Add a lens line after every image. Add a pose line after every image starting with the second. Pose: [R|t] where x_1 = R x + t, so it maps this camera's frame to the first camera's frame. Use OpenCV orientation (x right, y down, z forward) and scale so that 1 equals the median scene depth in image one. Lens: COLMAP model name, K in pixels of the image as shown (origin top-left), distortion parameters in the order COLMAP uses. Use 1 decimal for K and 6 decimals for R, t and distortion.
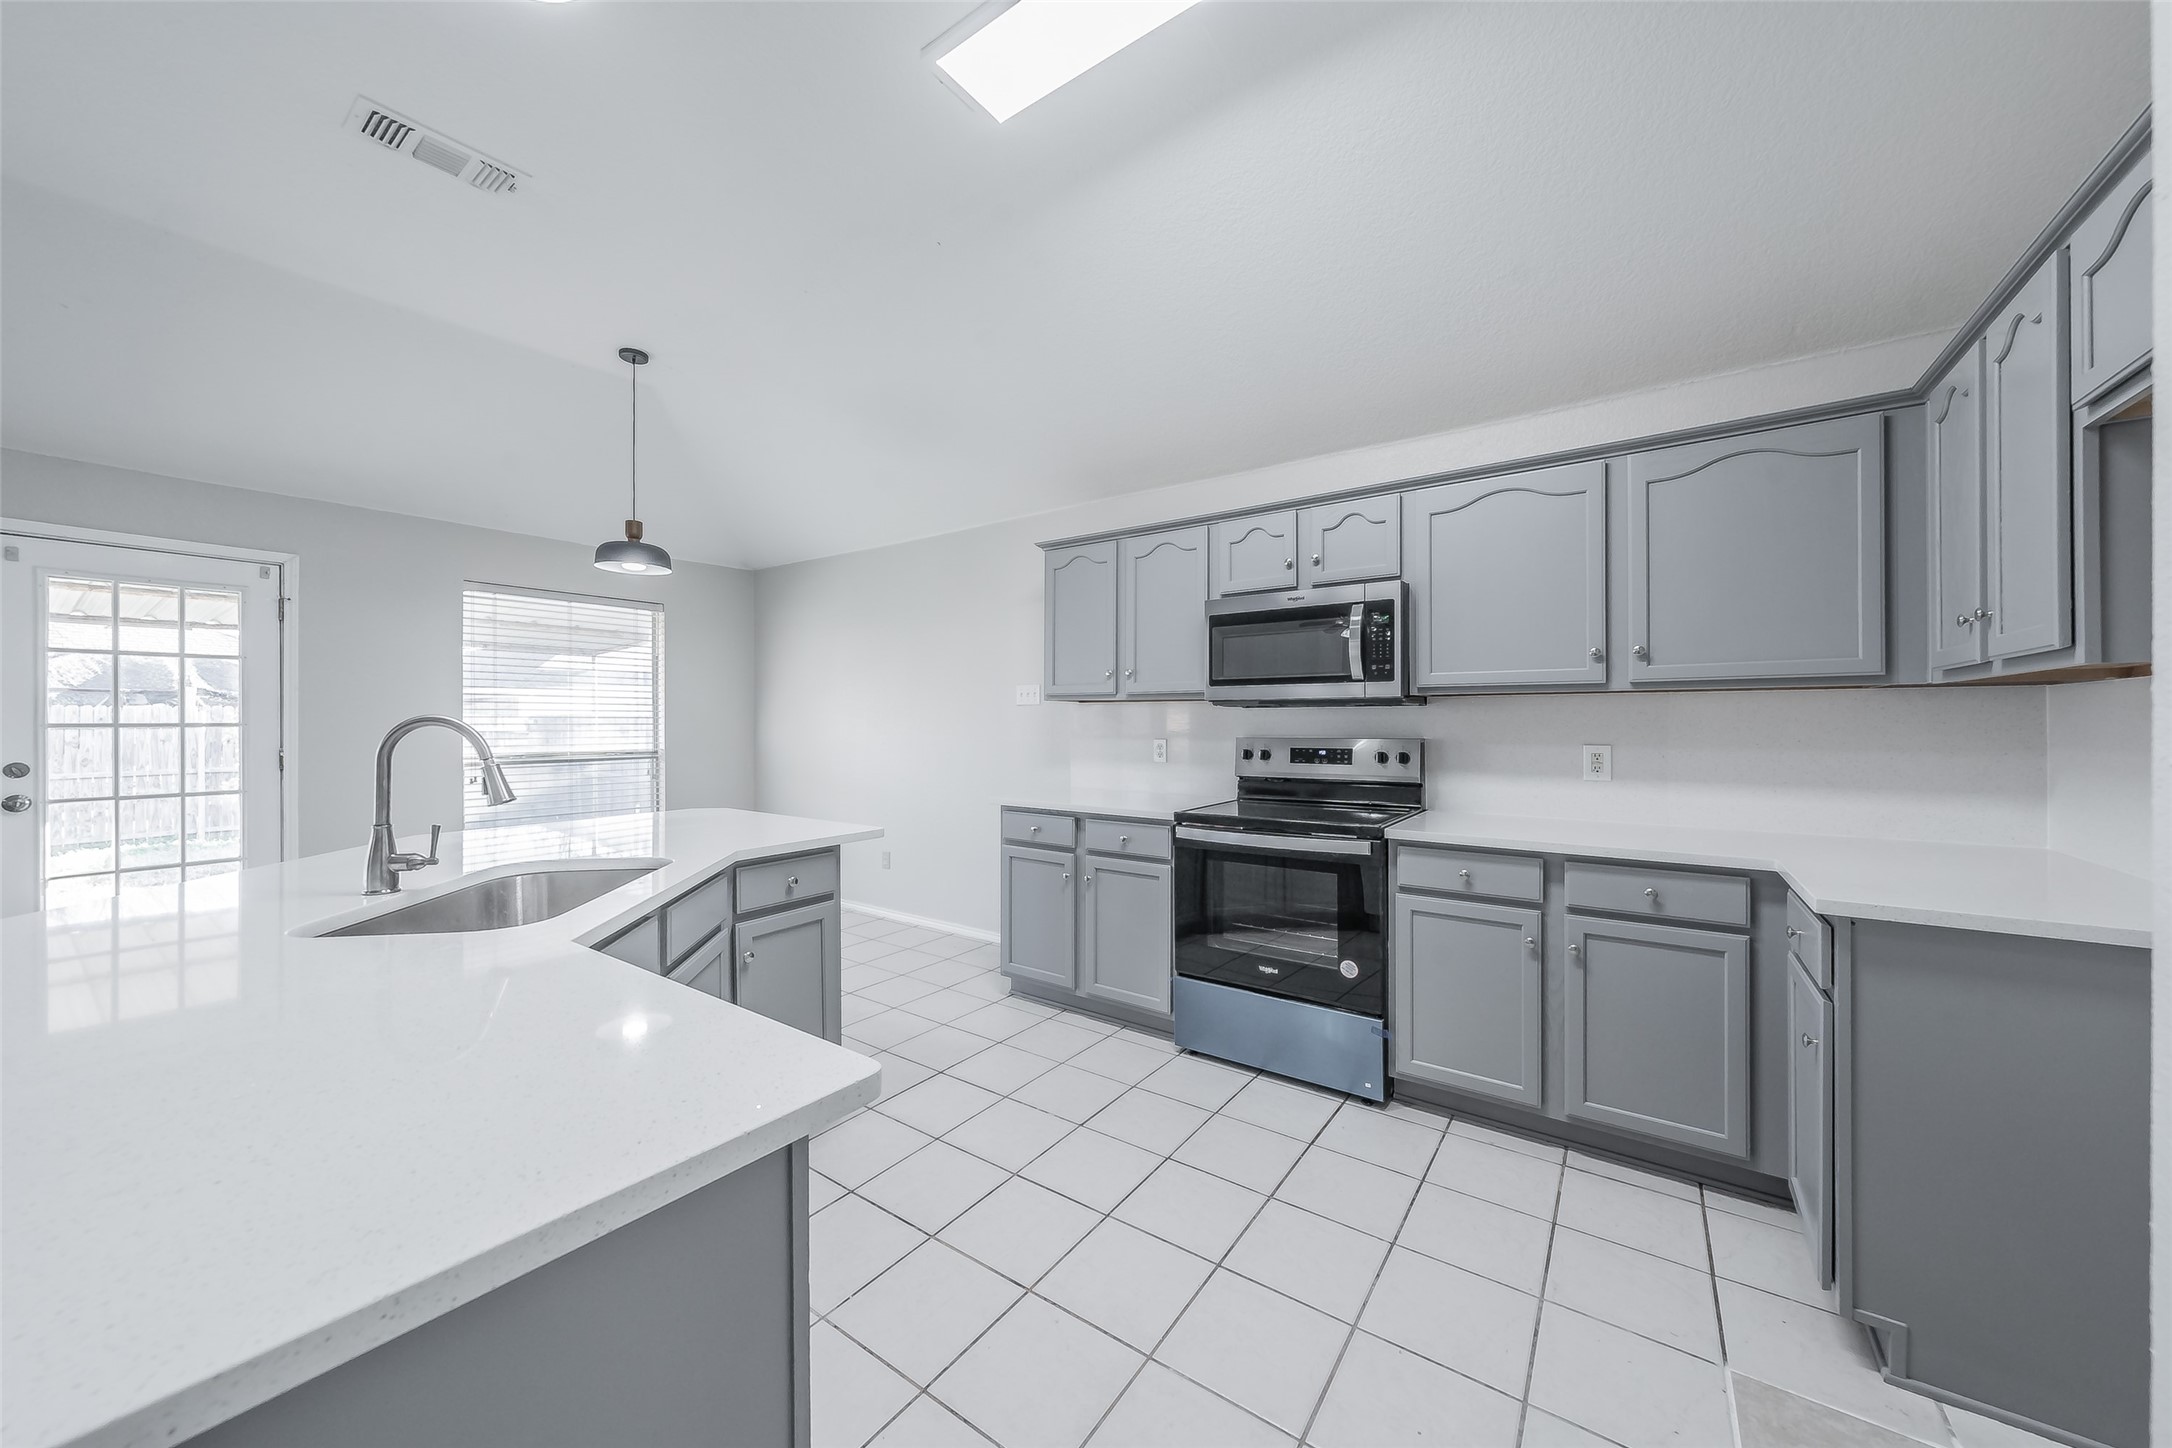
lens RADIAL K [[755.3, 0, 1083.5], [0, 755.3, 726.0], [0, 0, 1]] dist [0.001026, -0.000098]
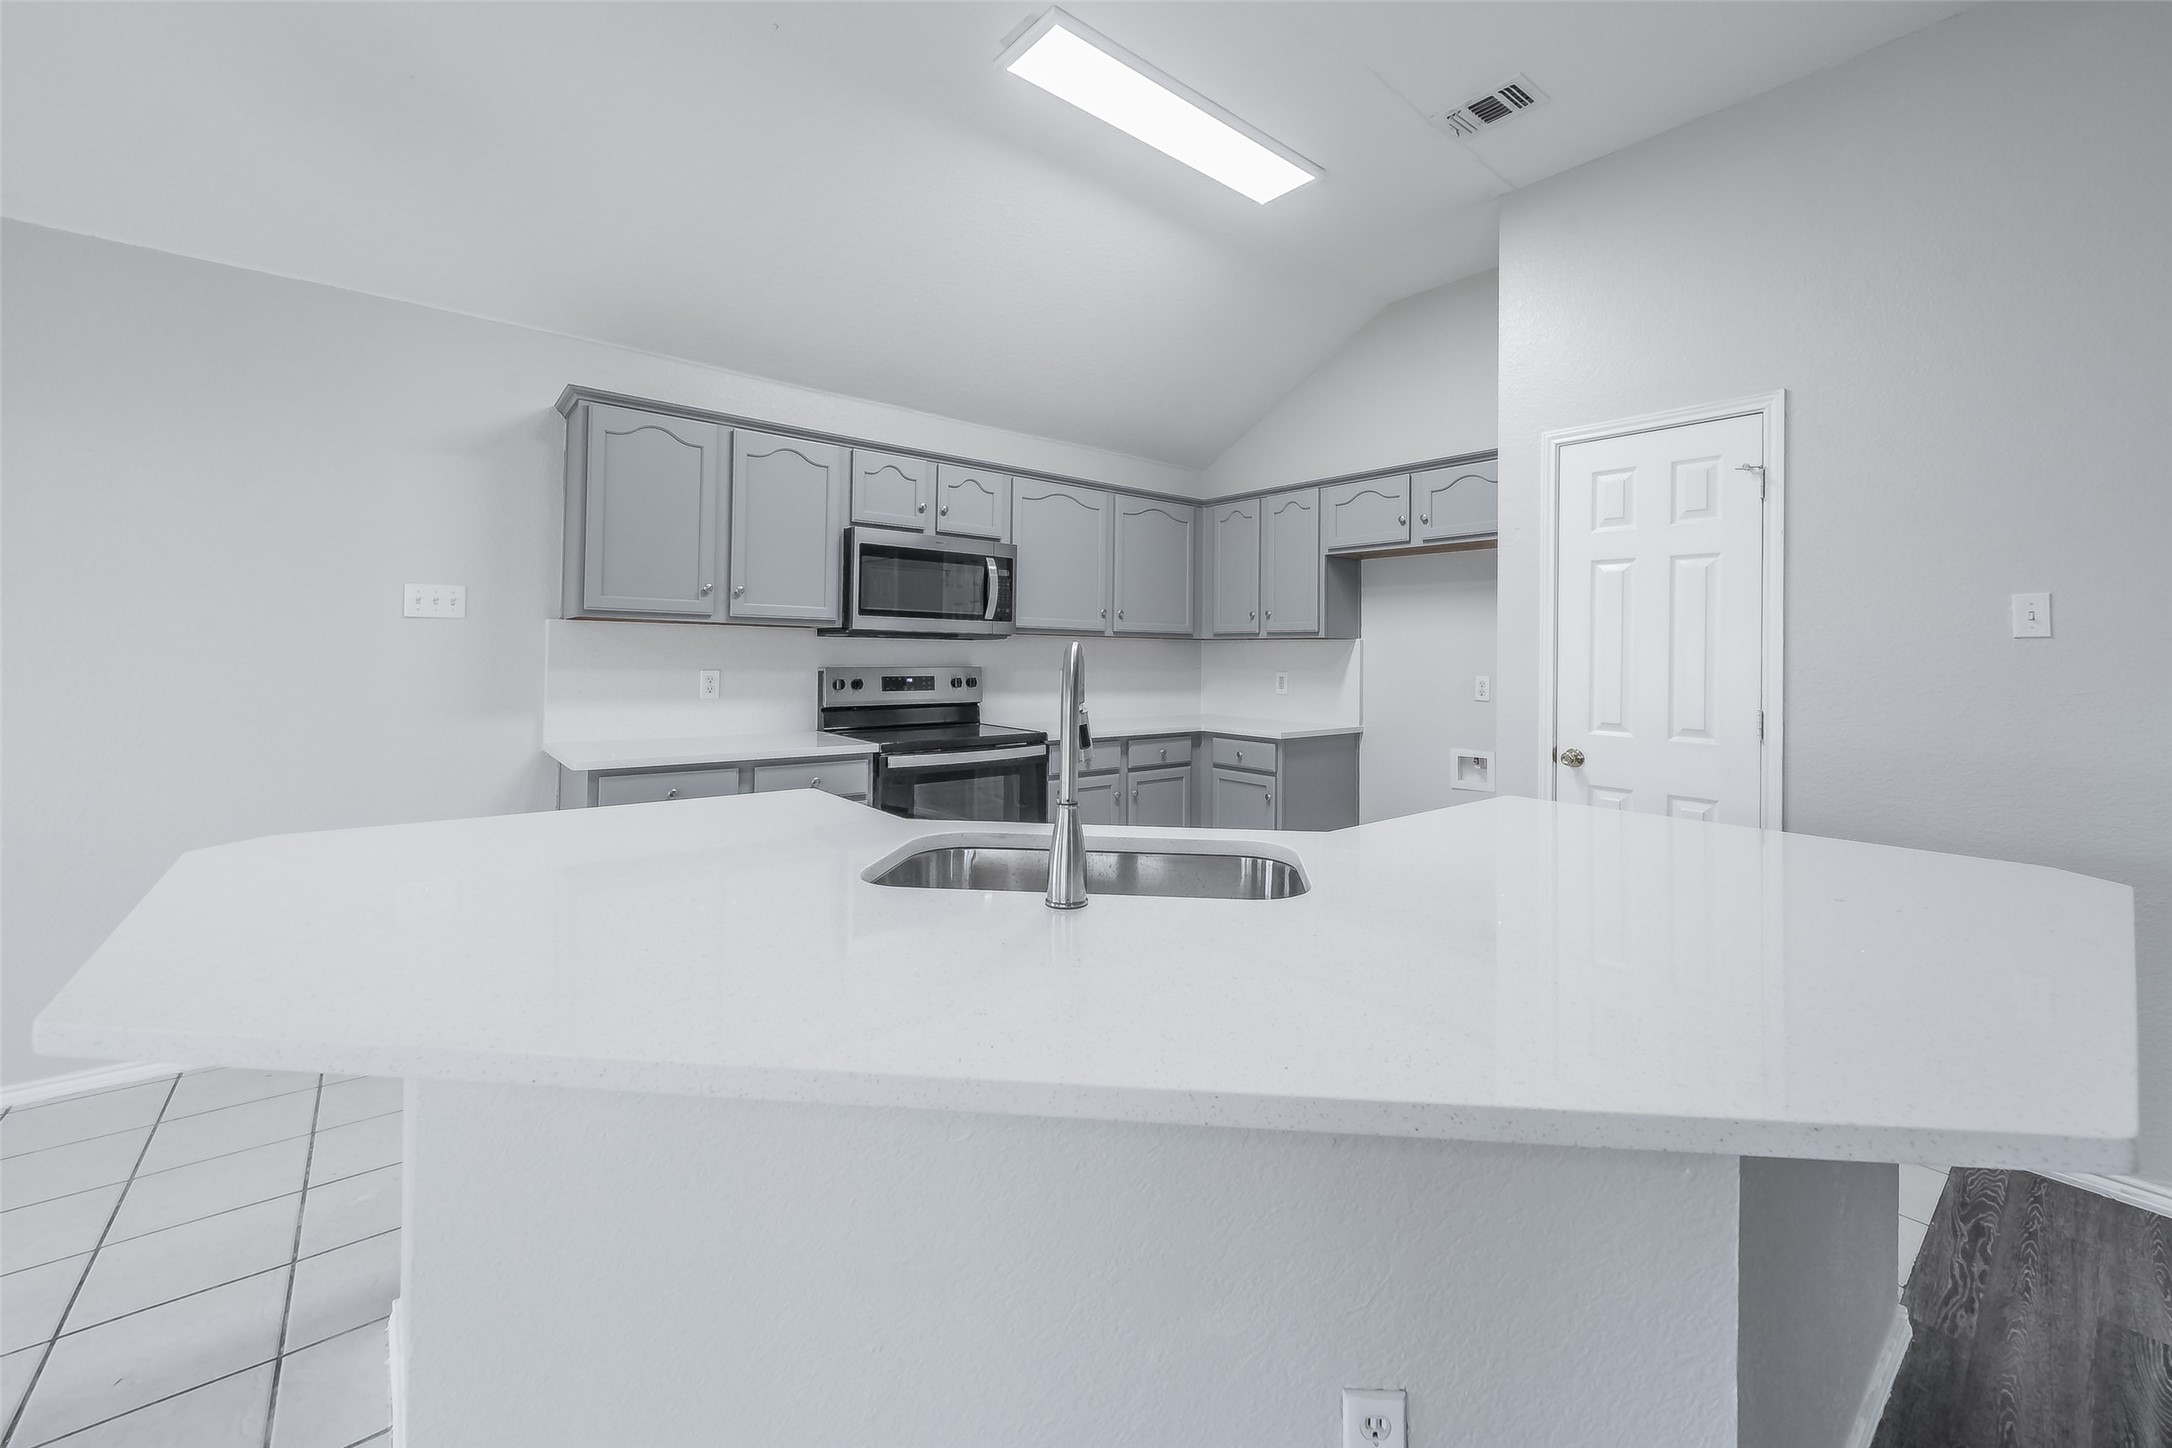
lens RADIAL K [[861.2, 0, 1130.6], [0, 861.2, 647.4], [0, 0, 1]] dist [0.001115, 0.000128]
pose [[0.248603, 0.014468, 0.968497, -0.804494], [-0.008090, 0.999885, -0.012860, 0.000749], [-0.968572, -0.004638, 0.248692, 0.366231]]
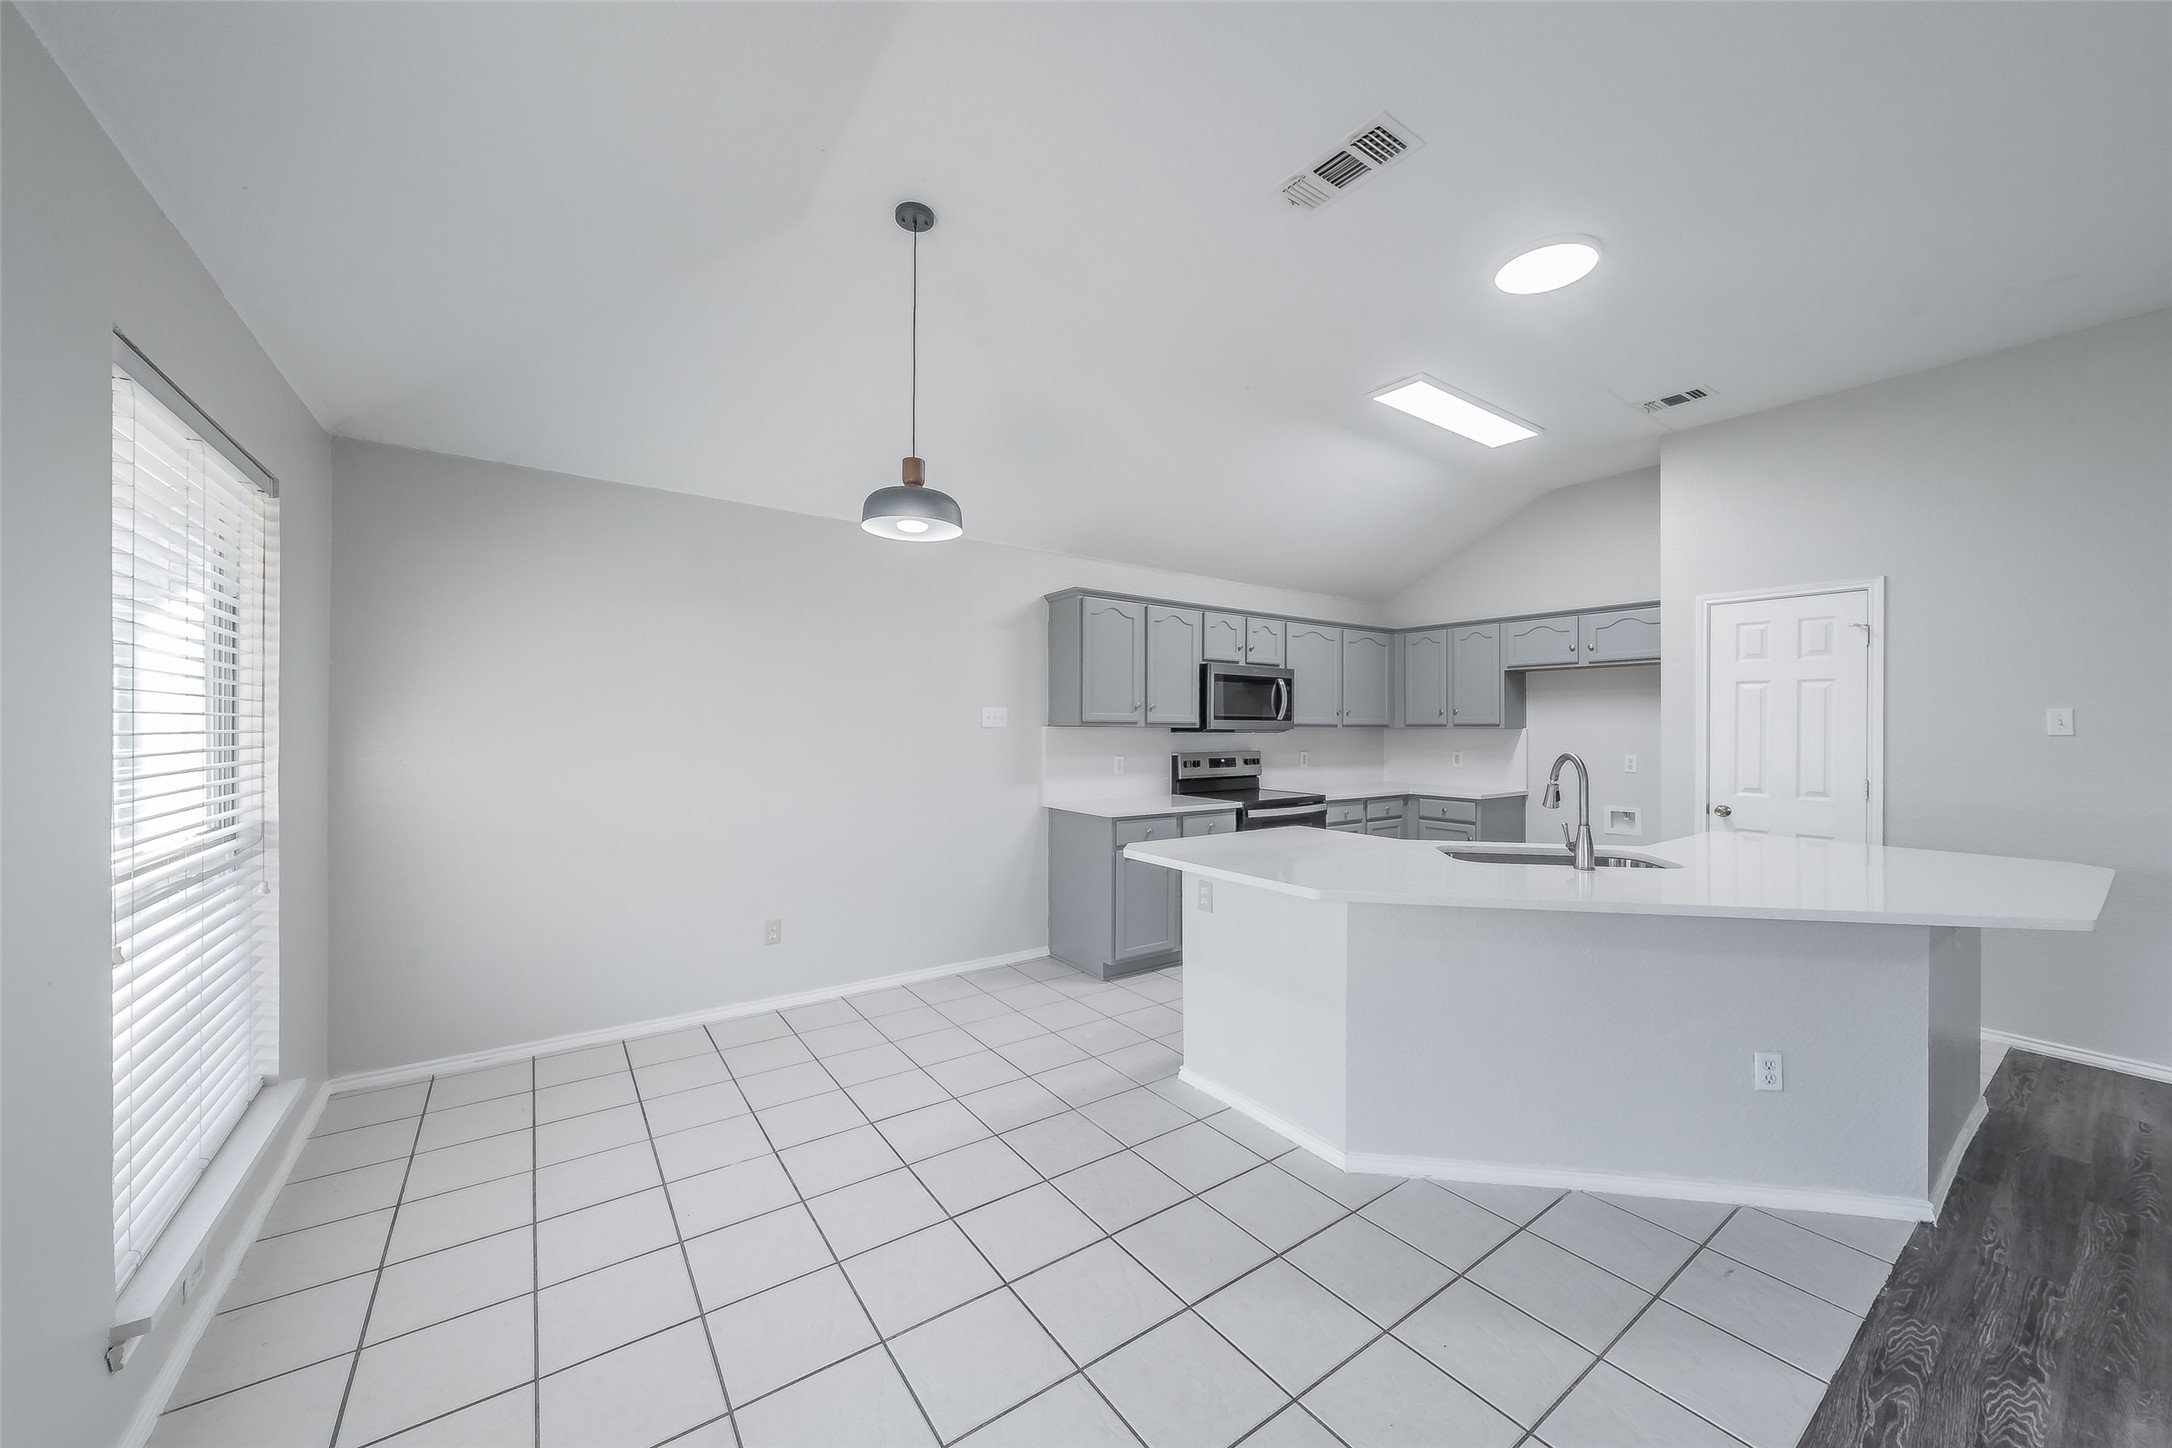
lens RADIAL K [[765.4, 0, 1085.8], [0, 765.4, 727.6], [0, 0, 1]] dist [0.002079, 0.000058]
pose [[0.341106, 0.002699, 0.940021, -1.335645], [0.002271, 0.999991, -0.003695, -0.031148], [-0.940022, 0.003395, 0.341097, 0.693955]]
